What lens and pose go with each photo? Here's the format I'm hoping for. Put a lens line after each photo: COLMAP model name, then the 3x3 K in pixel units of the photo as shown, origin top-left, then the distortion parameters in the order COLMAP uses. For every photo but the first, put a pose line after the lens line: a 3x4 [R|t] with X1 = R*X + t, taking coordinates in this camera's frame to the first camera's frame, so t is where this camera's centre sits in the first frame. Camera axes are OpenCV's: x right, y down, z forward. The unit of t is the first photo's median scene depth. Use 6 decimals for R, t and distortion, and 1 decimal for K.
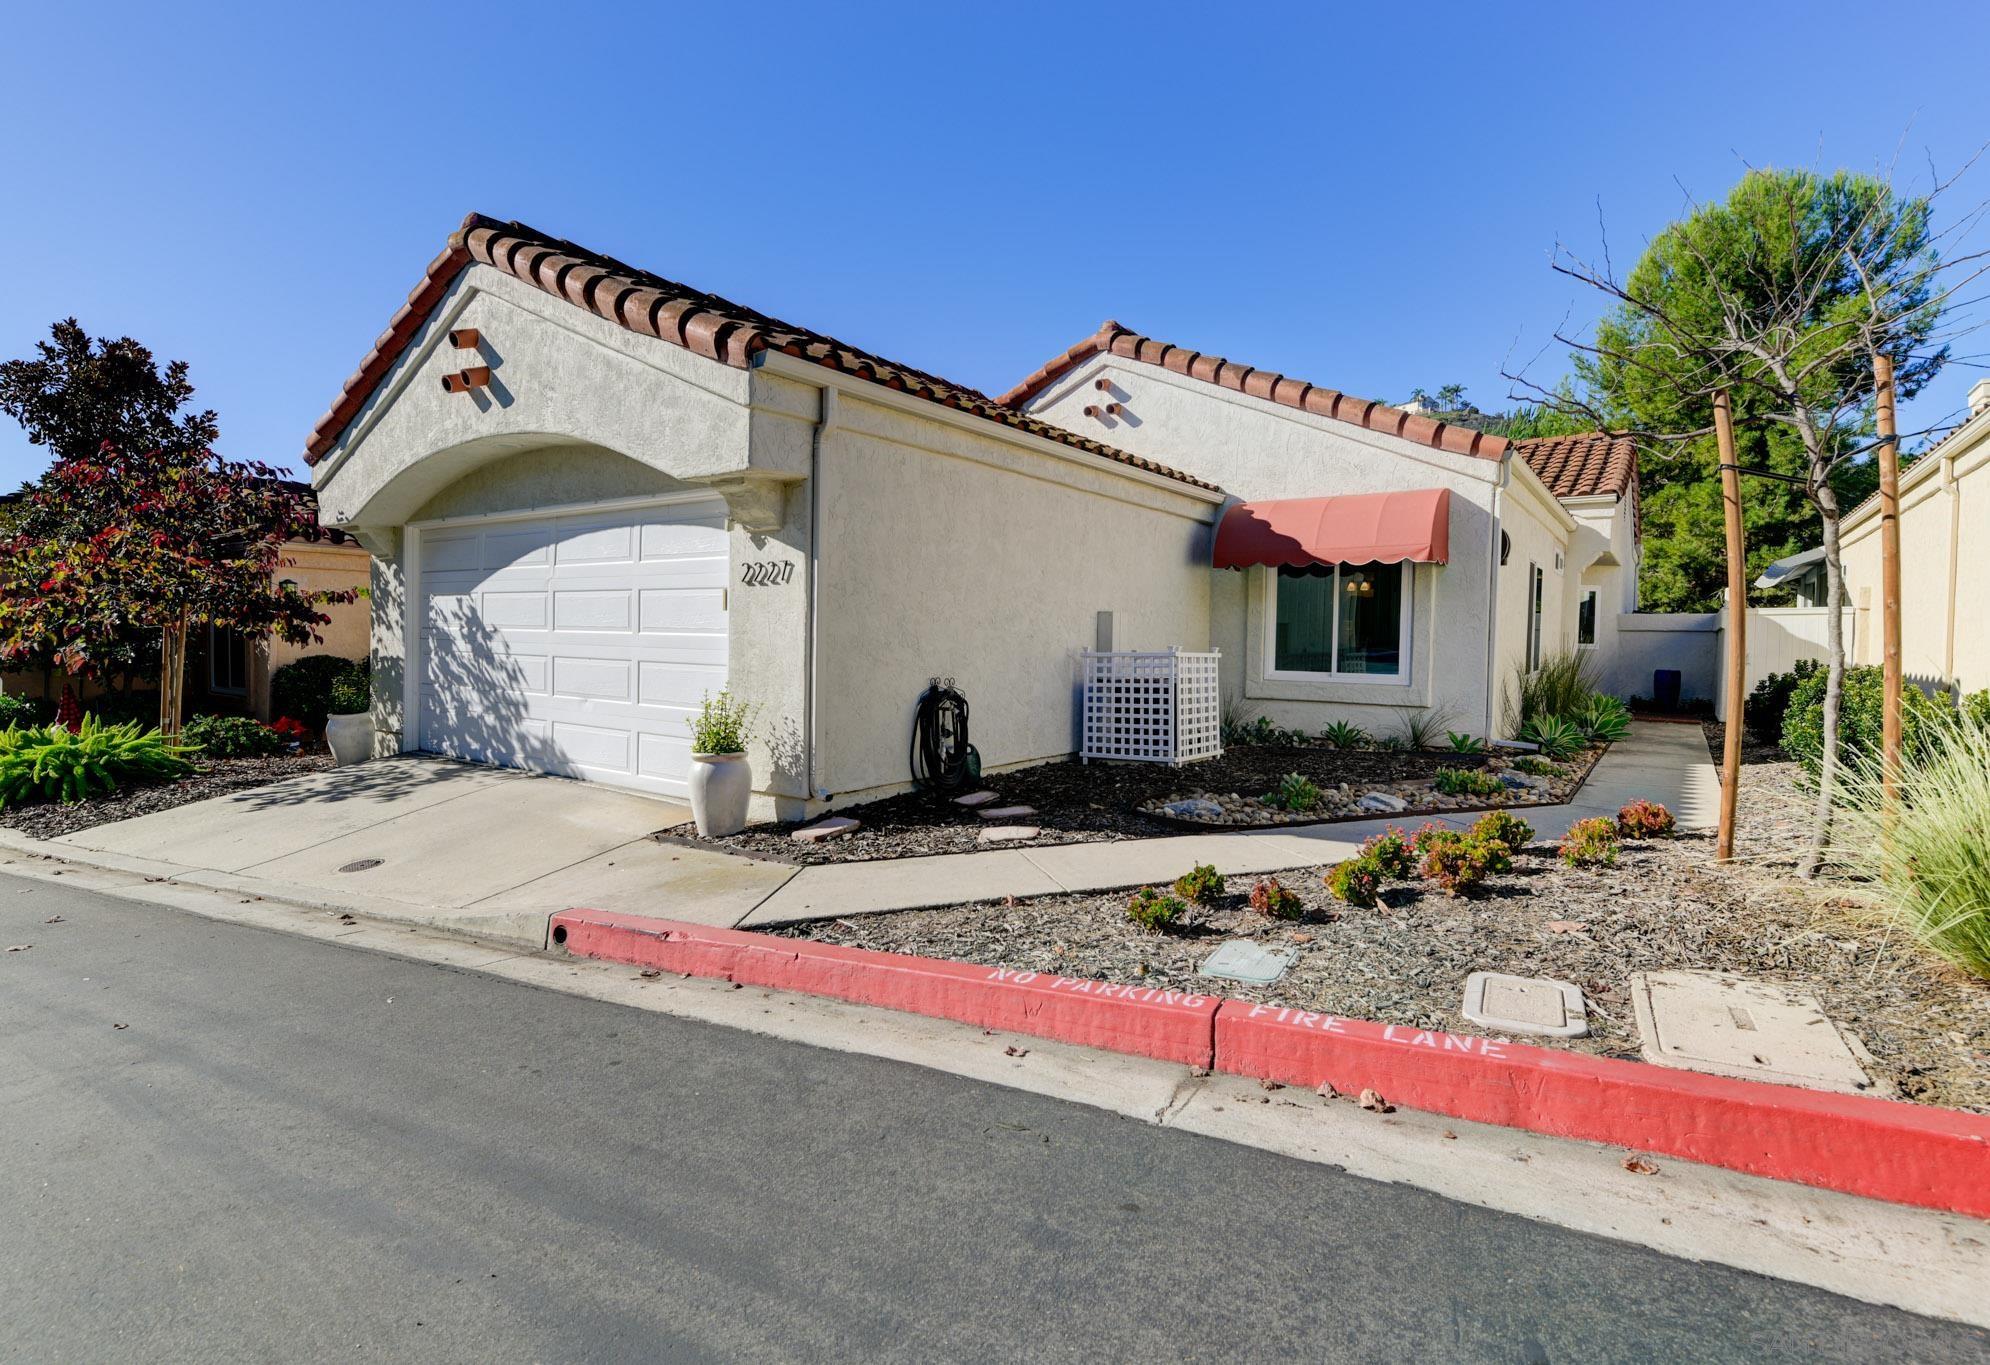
lens RADIAL K [[909.5, 0, 995.1], [0, 909.5, 644.1], [0, 0, 1]] dist [0.002579, -0.006307]
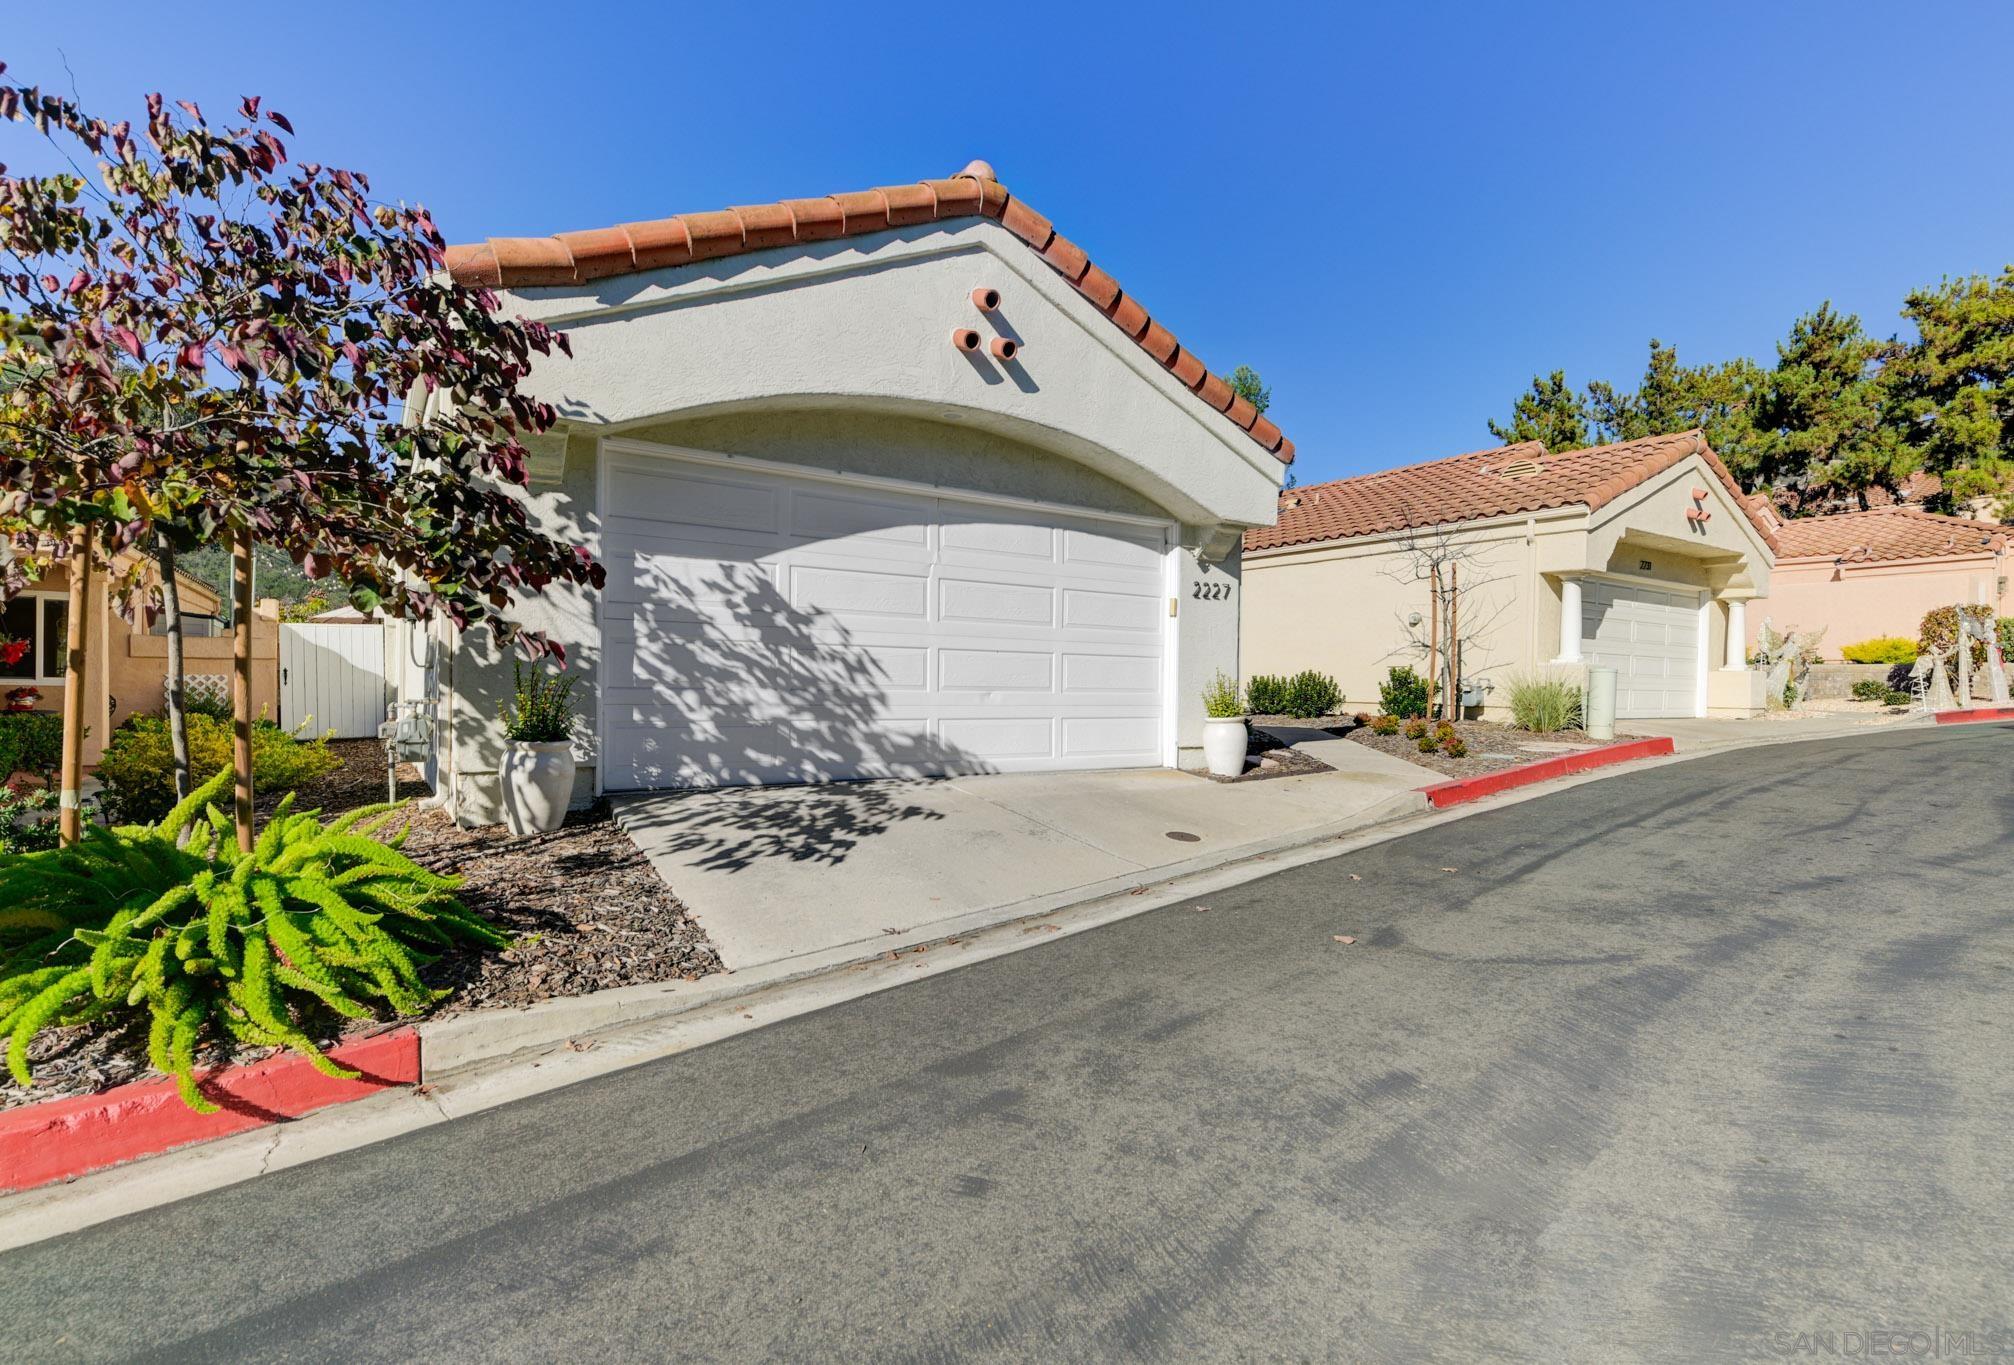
lens RADIAL K [[926.0, 0, 933.3], [0, 926.0, 666.7], [0, 0, 1]] dist [-0.001087, -0.000508]
pose [[0.421338, 0.008775, 0.906861, -1.258323], [-0.003349, 0.999961, -0.008120, 0.039499], [-0.906897, 0.000385, 0.421351, 0.562189]]
